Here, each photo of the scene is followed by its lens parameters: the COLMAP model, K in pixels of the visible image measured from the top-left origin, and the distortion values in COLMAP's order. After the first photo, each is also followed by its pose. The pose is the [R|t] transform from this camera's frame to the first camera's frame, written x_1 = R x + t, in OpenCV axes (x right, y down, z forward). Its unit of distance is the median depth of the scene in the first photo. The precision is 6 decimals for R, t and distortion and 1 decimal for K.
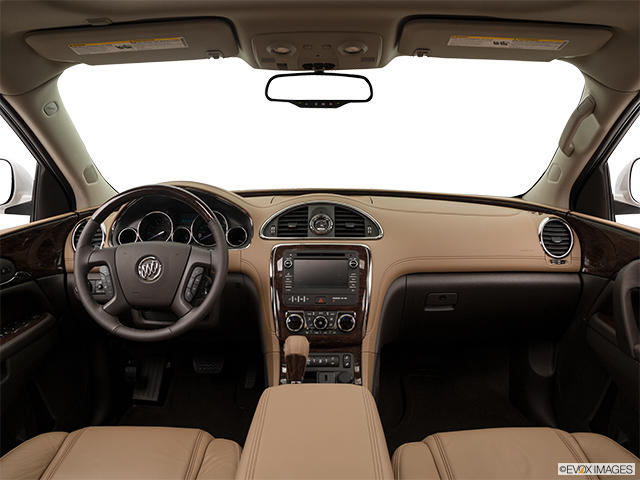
lens RADIAL K [[466.2, 0, 318.7], [0, 466.2, 253.2], [0, 0, 1]] dist [-0.102933, 0.004166]
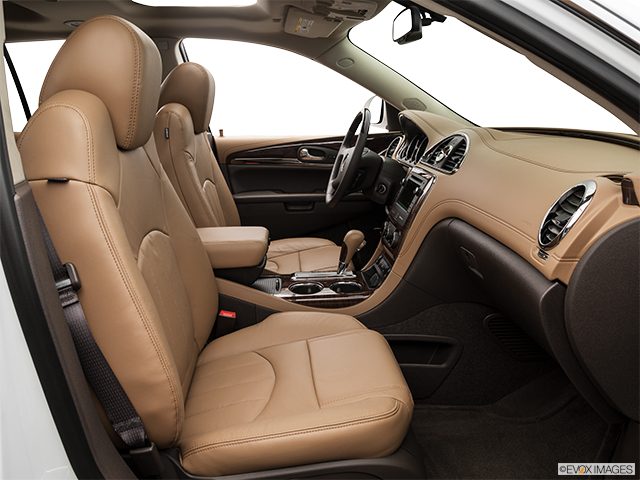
lens RADIAL K [[470.2, 0, 307.5], [0, 470.2, 240.6], [0, 0, 1]] dist [-0.125861, 0.059396]
pose [[0.068127, 0.267576, -0.961125, 1.057155], [-0.178111, 0.951149, 0.252174, -0.087516], [0.981649, 0.154008, 0.112457, 0.634515]]
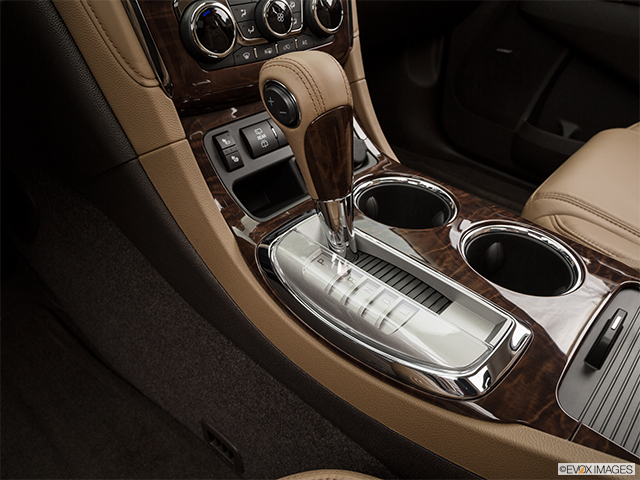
lens RADIAL K [[486.6, 0, 320.0], [0, 486.6, 240.0], [0, 0, 1]] dist [-0.107395, 0.001676]
pose [[0.671333, -0.415925, 0.613448, -0.239174], [0.110092, 0.874470, 0.472421, 0.123222], [-0.732934, -0.249616, 0.632850, 0.673841]]
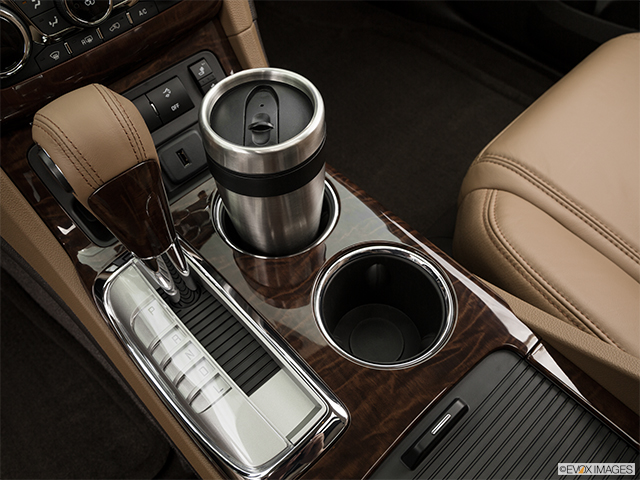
lens RADIAL K [[536.0, 0, 320.0], [0, 536.0, 240.0], [0, 0, 1]] dist [-0.074957, 0.019450]
pose [[0.715224, -0.581140, 0.388241, -0.089181], [0.158355, 0.675810, 0.719864, 0.047668], [-0.680719, -0.453384, 0.575382, 0.638241]]
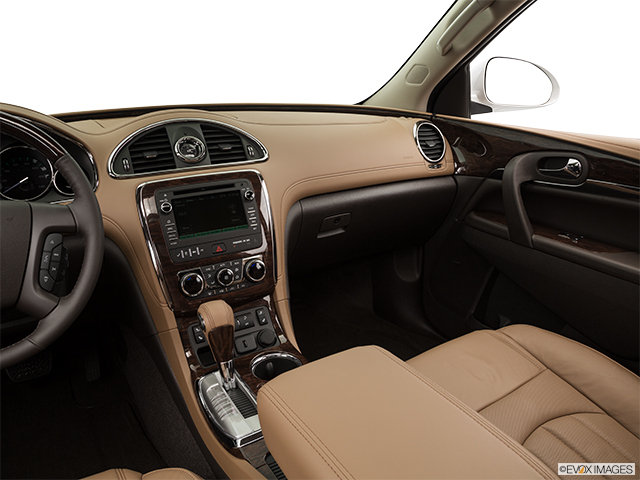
lens RADIAL K [[470.2, 0, 307.5], [0, 470.2, 240.6], [0, 0, 1]] dist [-0.125861, 0.059396]
pose [[0.855065, -0.181430, 0.485745, -0.229152], [0.117218, 0.980171, 0.159762, -0.016111], [-0.505099, -0.079669, 0.859377, 0.257141]]
